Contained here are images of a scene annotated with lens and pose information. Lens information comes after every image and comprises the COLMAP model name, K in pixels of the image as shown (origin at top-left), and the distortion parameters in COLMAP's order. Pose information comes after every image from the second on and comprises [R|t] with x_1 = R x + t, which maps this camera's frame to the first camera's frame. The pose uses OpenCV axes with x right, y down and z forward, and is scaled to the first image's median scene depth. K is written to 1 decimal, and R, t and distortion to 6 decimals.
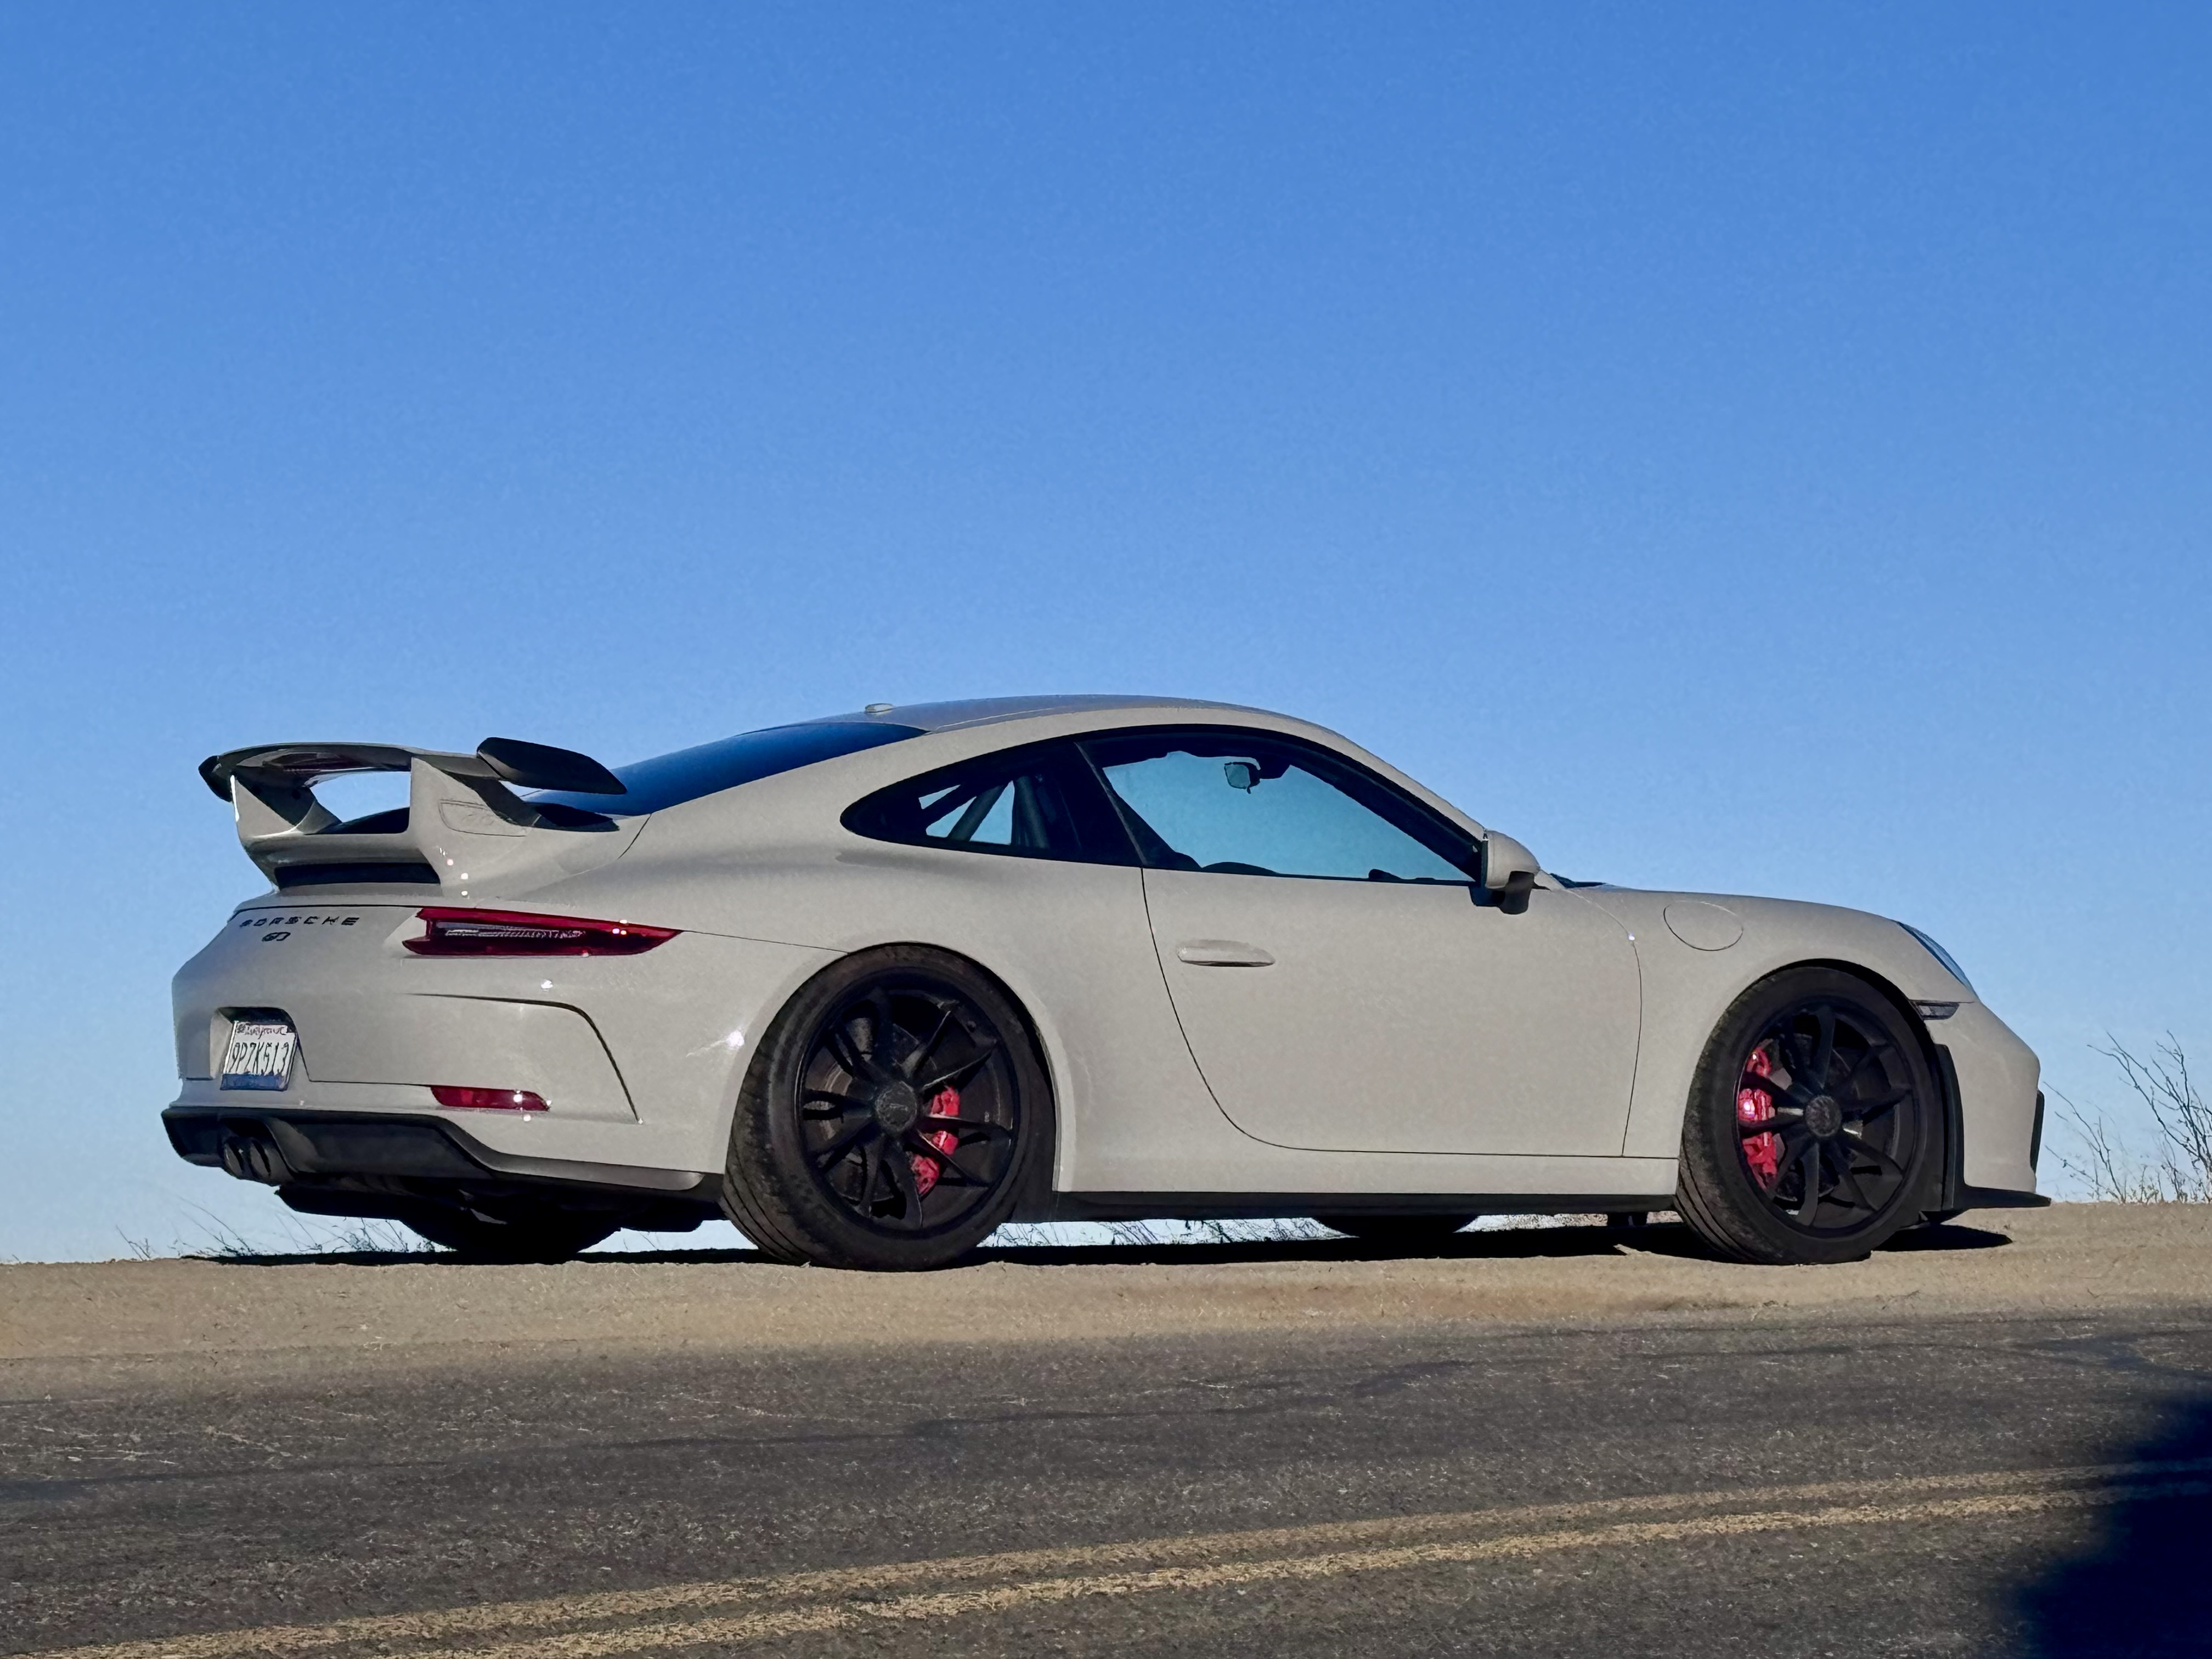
lens RADIAL K [[7328.7, 0, 1106.0], [0, 7328.7, 829.5], [0, 0, 1]] dist [-0.098230, -1.226208]
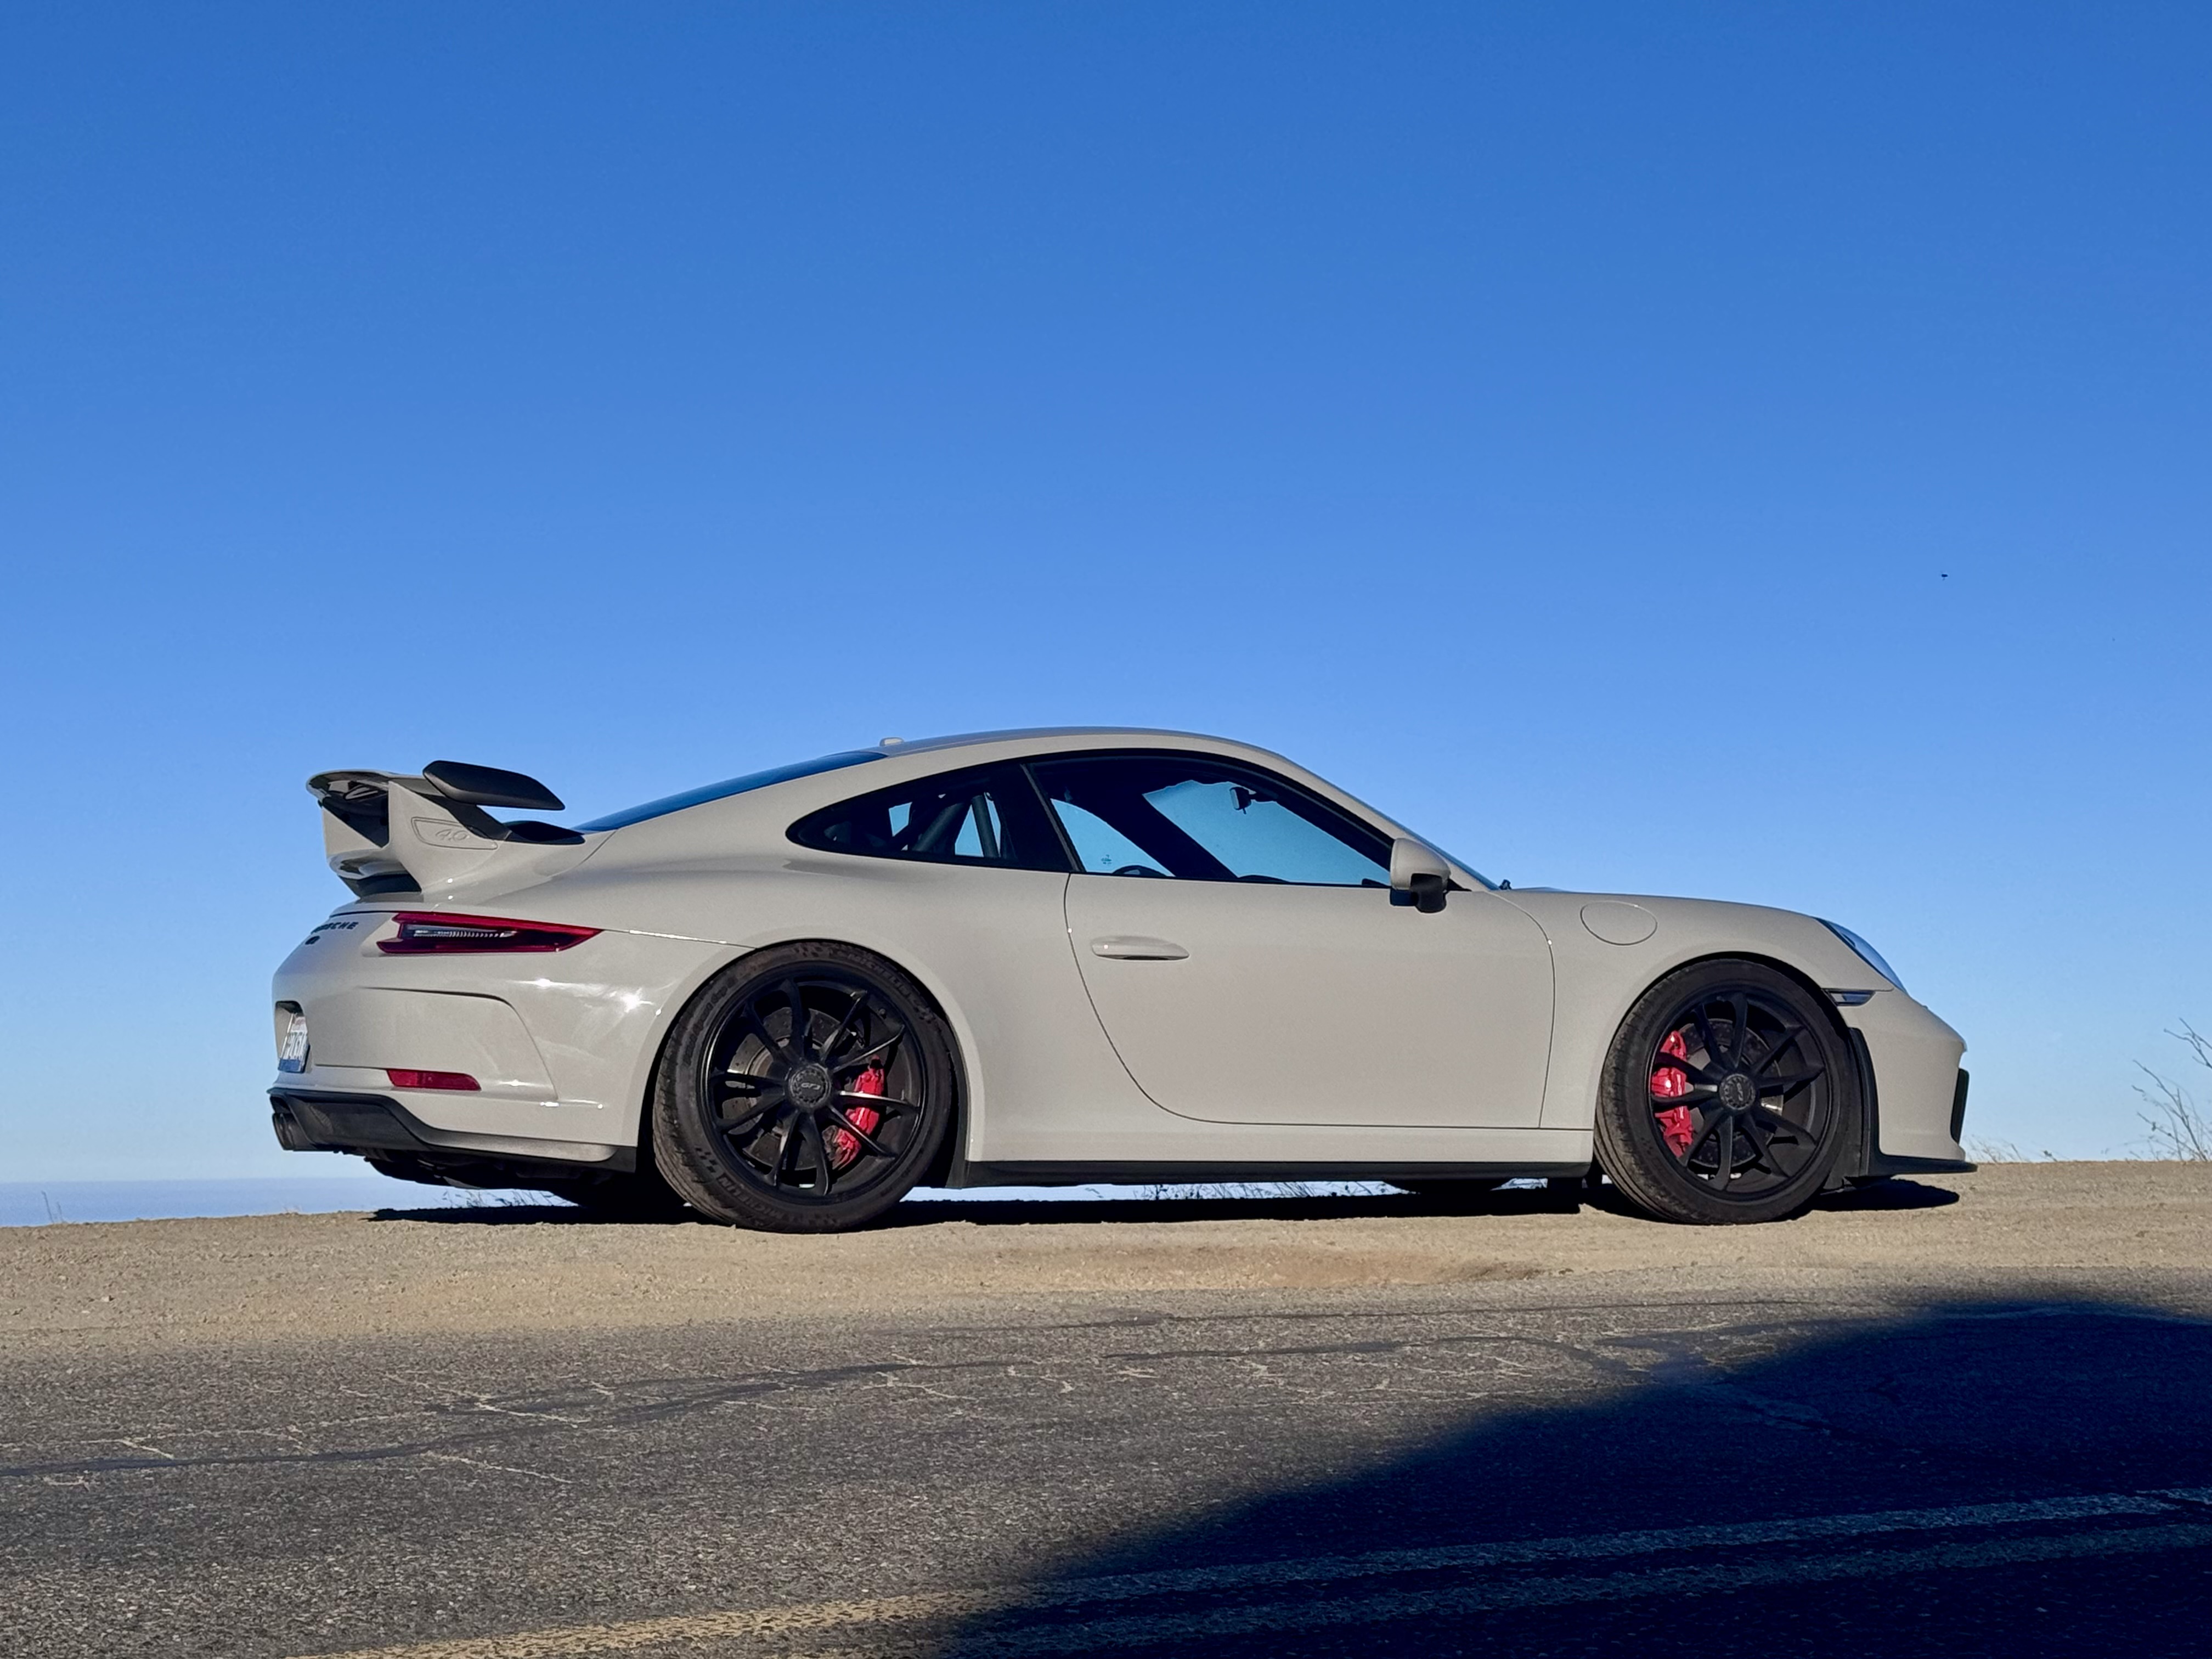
lens RADIAL K [[4300.7, 0, 1106.0], [0, 4300.7, 829.5], [0, 0, 1]] dist [-0.017264, -0.096991]
pose [[0.979072, -0.014451, -0.202999, 0.144889], [0.010255, 0.999712, -0.021707, 0.012921], [0.203255, 0.019171, 0.978938, 0.352822]]
